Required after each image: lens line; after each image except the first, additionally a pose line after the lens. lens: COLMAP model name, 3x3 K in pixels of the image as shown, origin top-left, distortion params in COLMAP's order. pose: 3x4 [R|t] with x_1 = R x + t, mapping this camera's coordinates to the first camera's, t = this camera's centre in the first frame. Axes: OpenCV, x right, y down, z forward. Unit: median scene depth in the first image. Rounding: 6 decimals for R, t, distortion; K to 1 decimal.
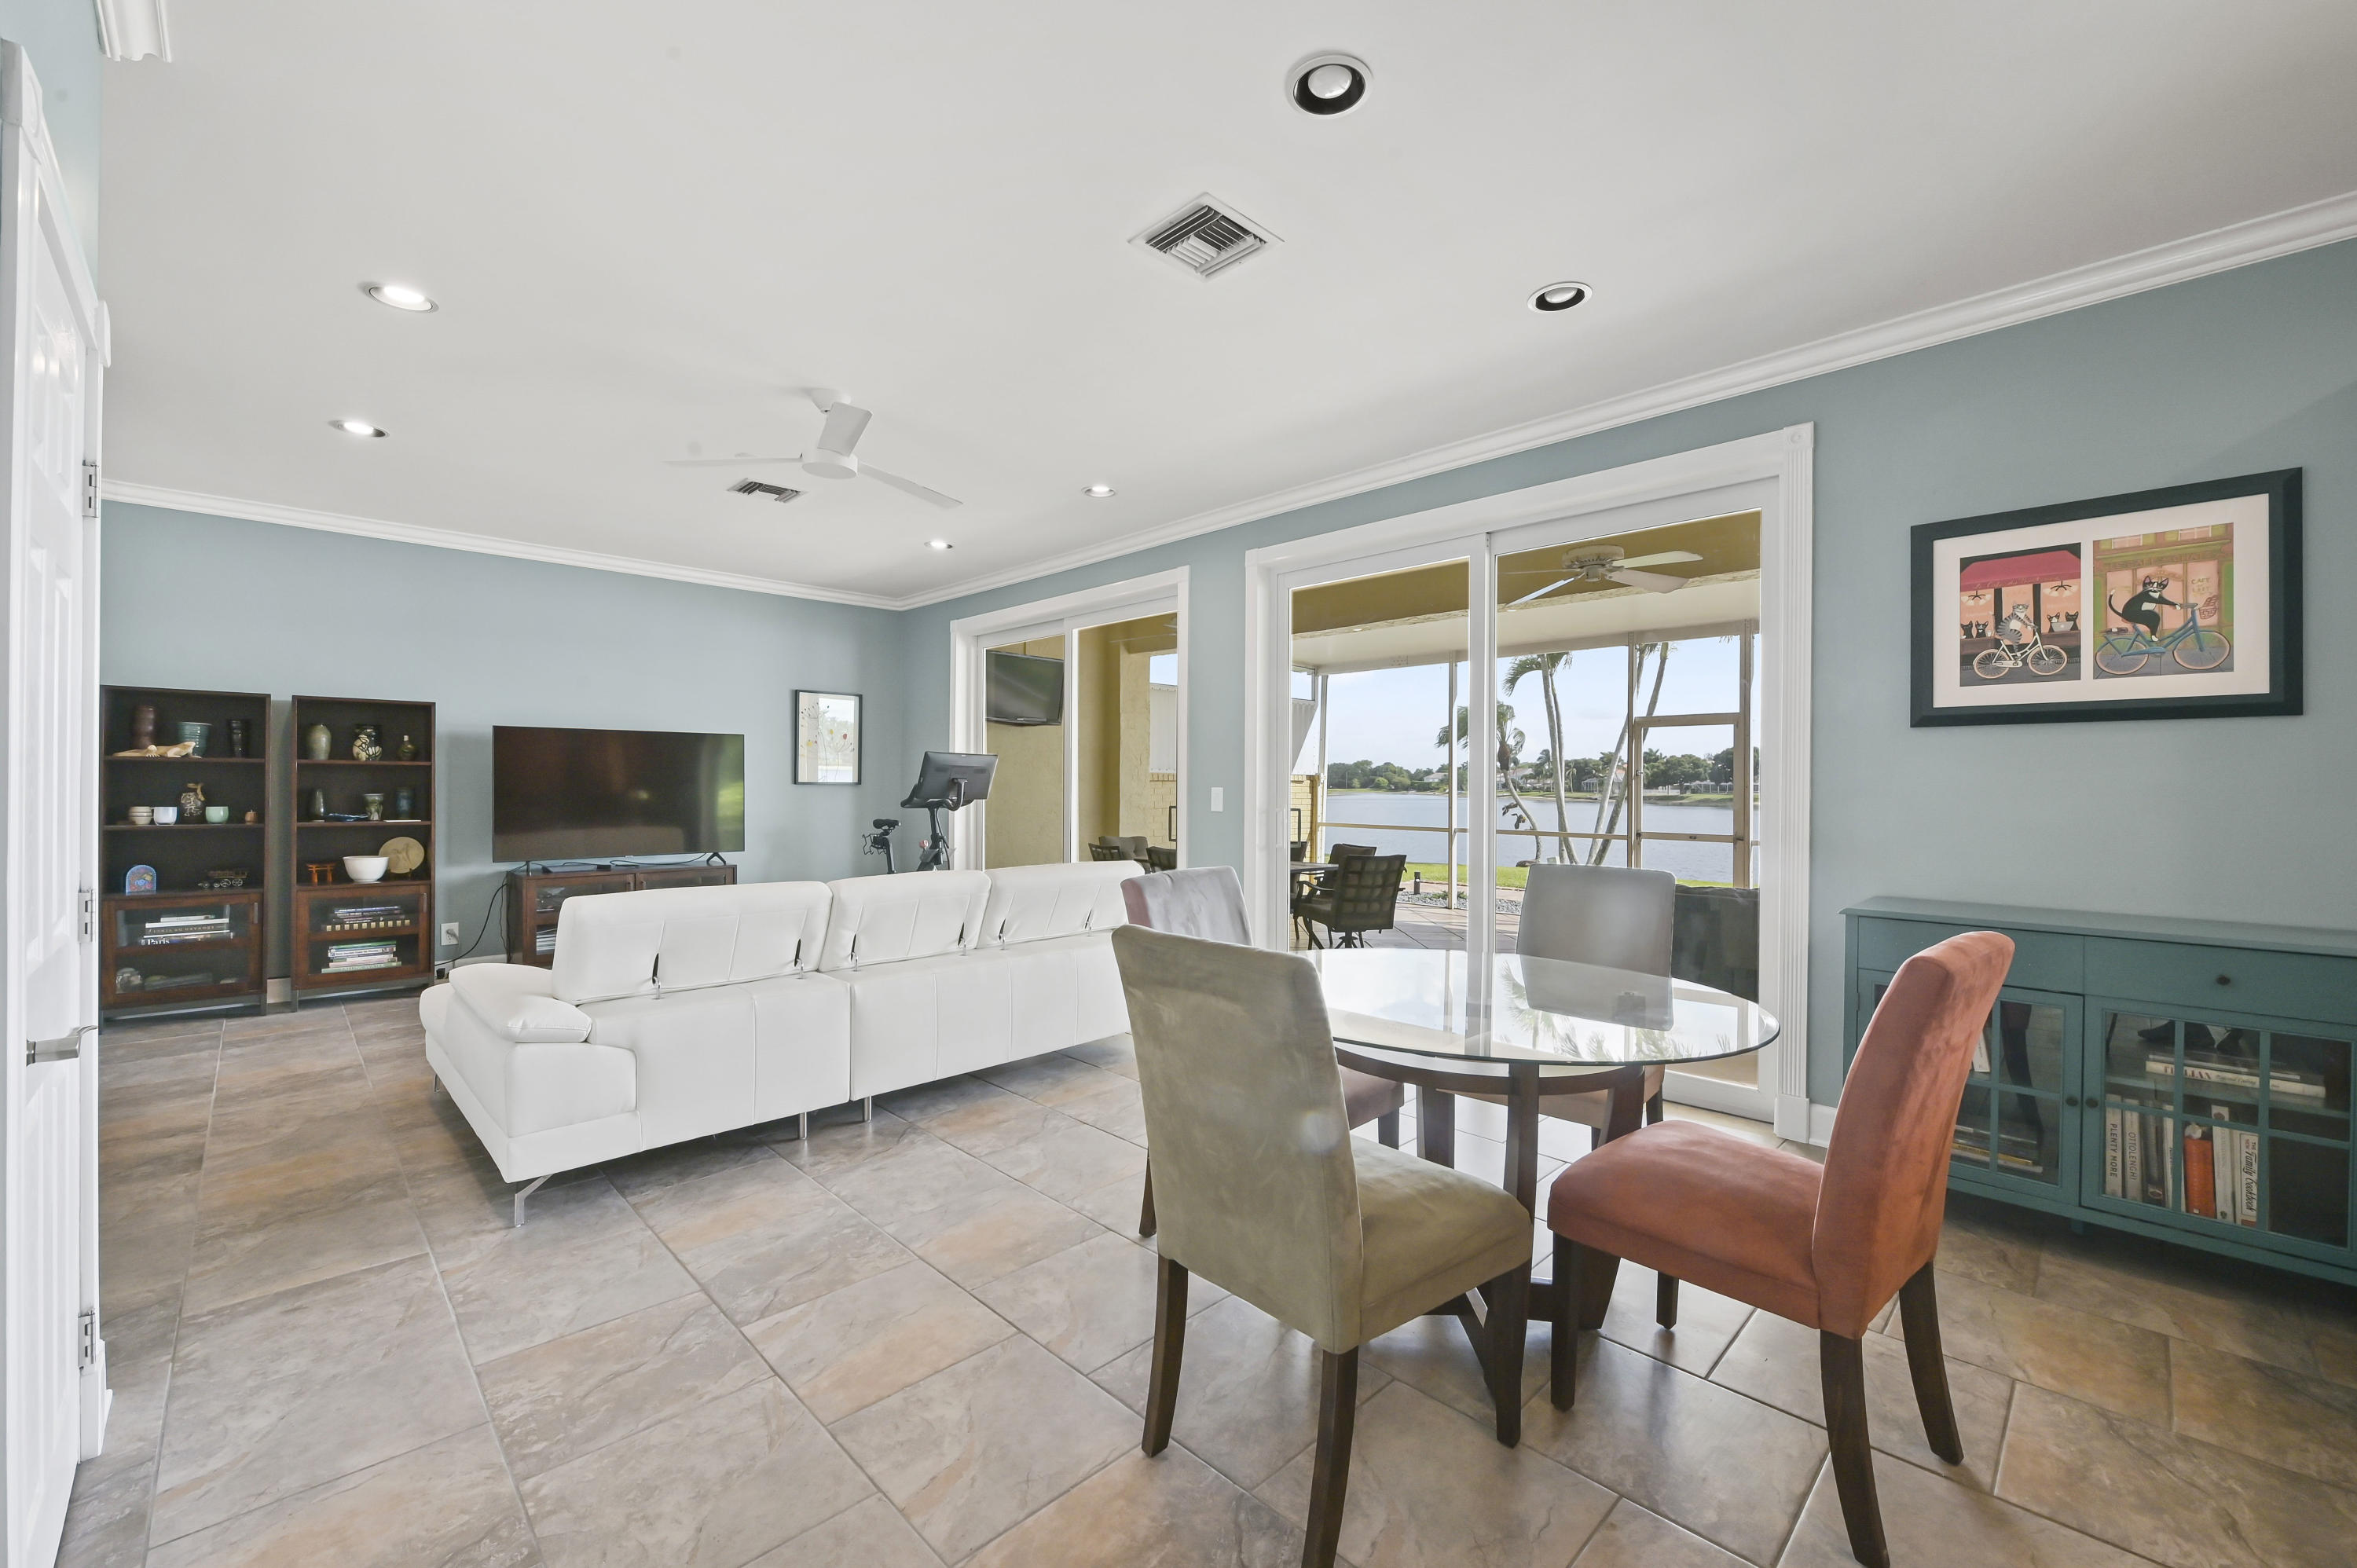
lens RADIAL K [[942.6, 0, 1180.3], [0, 942.6, 787.8], [0, 0, 1]] dist [-0.008300, 0.000057]
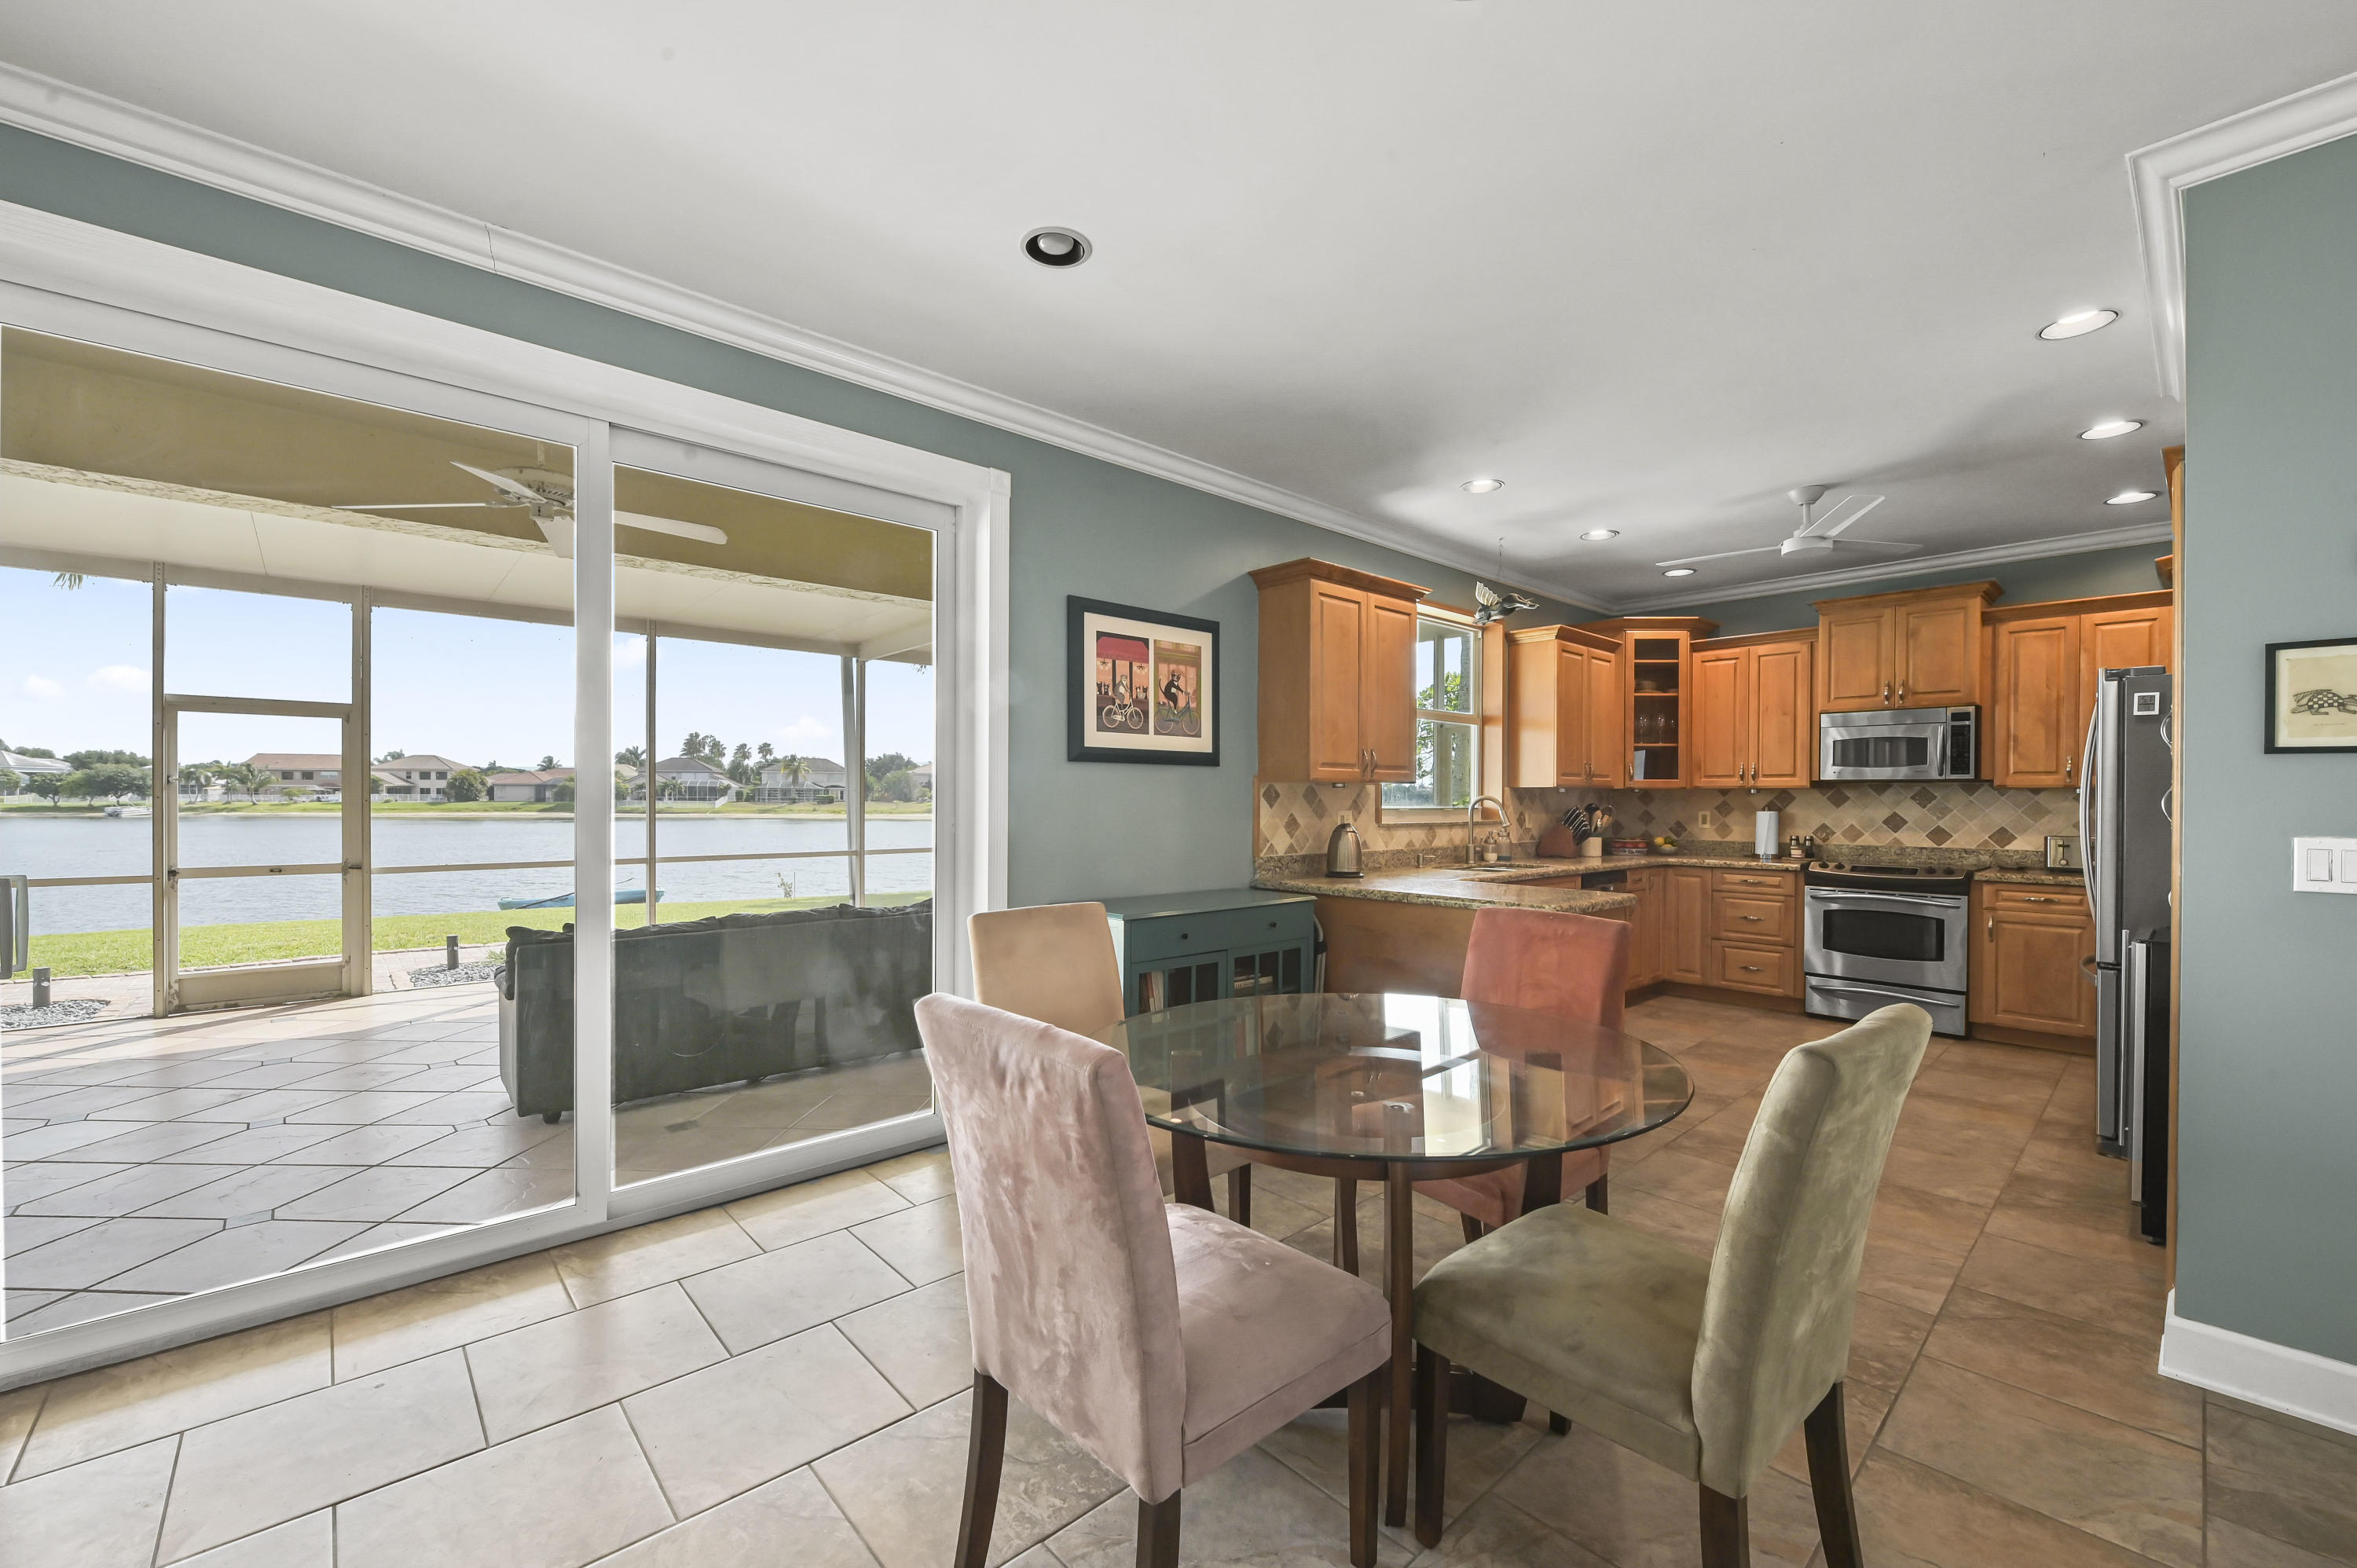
lens RADIAL K [[942.5, 0, 1178.1], [0, 942.5, 802.0], [0, 0, 1]] dist [-0.007031, -0.000304]
pose [[0.037048, -0.010180, 0.999262, -0.274049], [-0.001895, 0.999946, 0.010257, -0.015205], [-0.999312, -0.002274, 0.037026, 0.512458]]
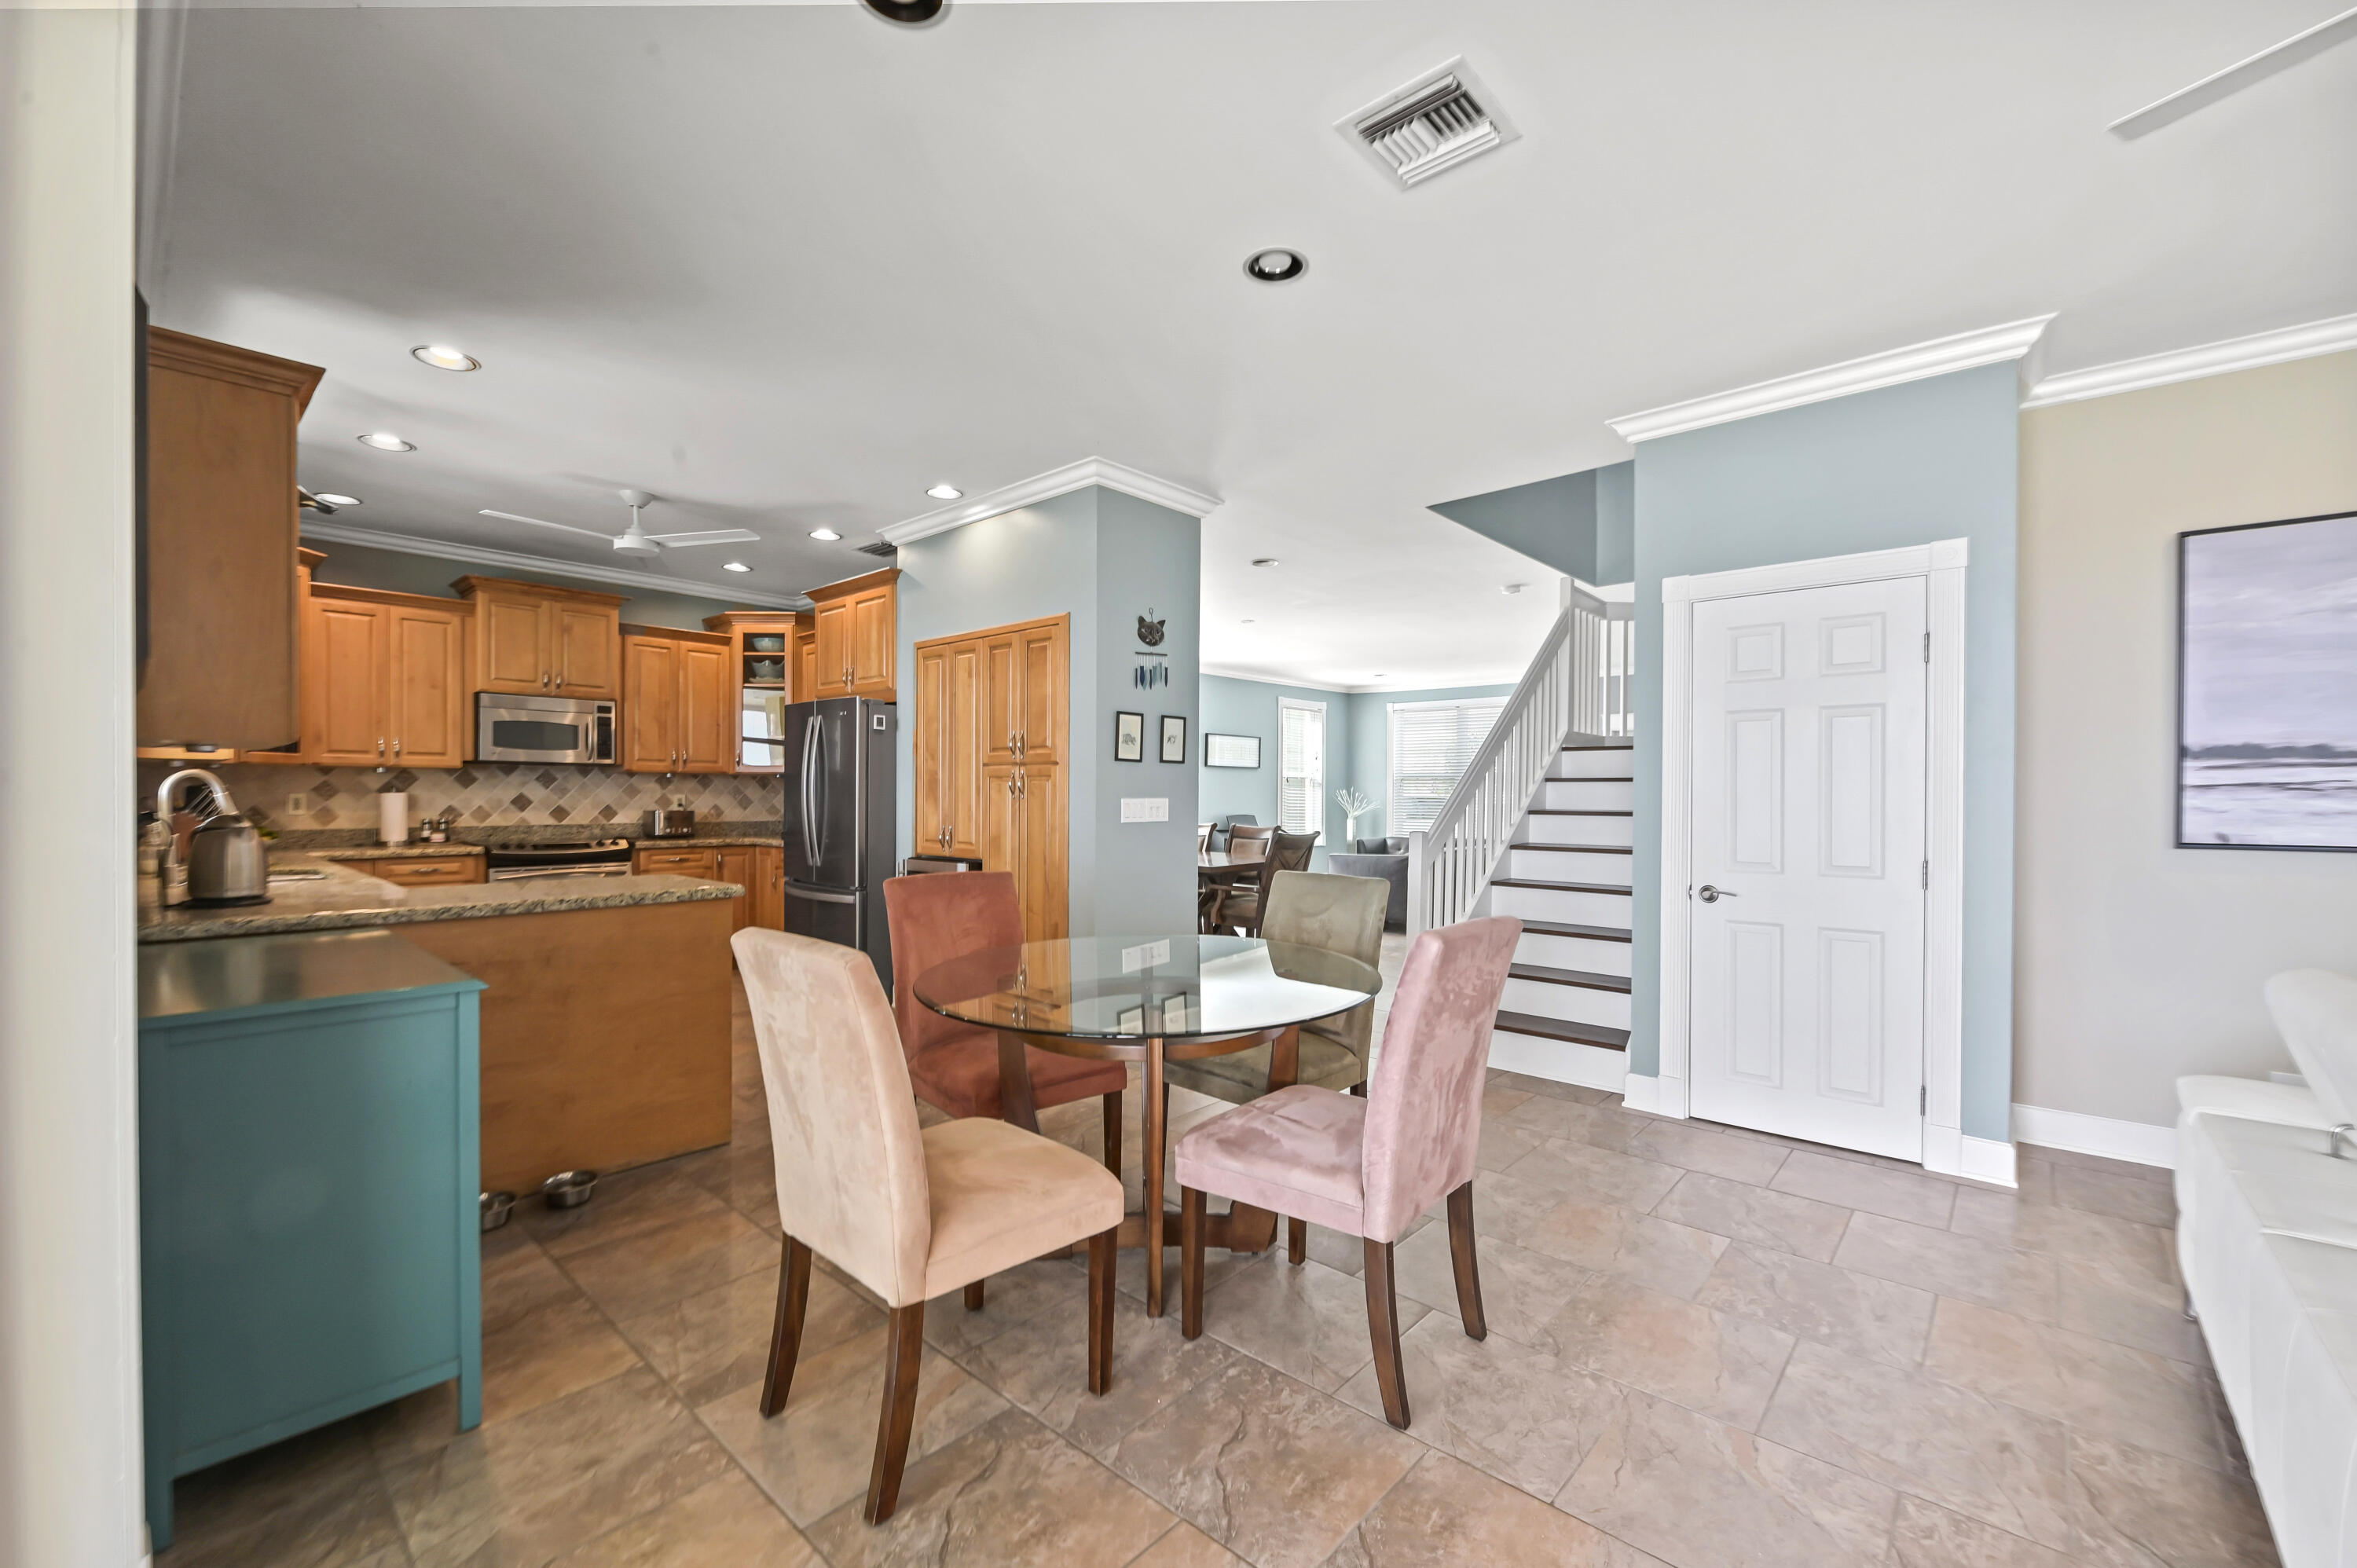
lens RADIAL K [[953.0, 0, 1183.1], [0, 953.0, 794.4], [0, 0, 1]] dist [-0.006367, -0.000113]
pose [[-0.997744, -0.011405, -0.066163, 0.153632], [-0.011696, 0.999924, 0.004006, -0.005000], [0.066112, 0.004771, -0.997801, 0.974202]]
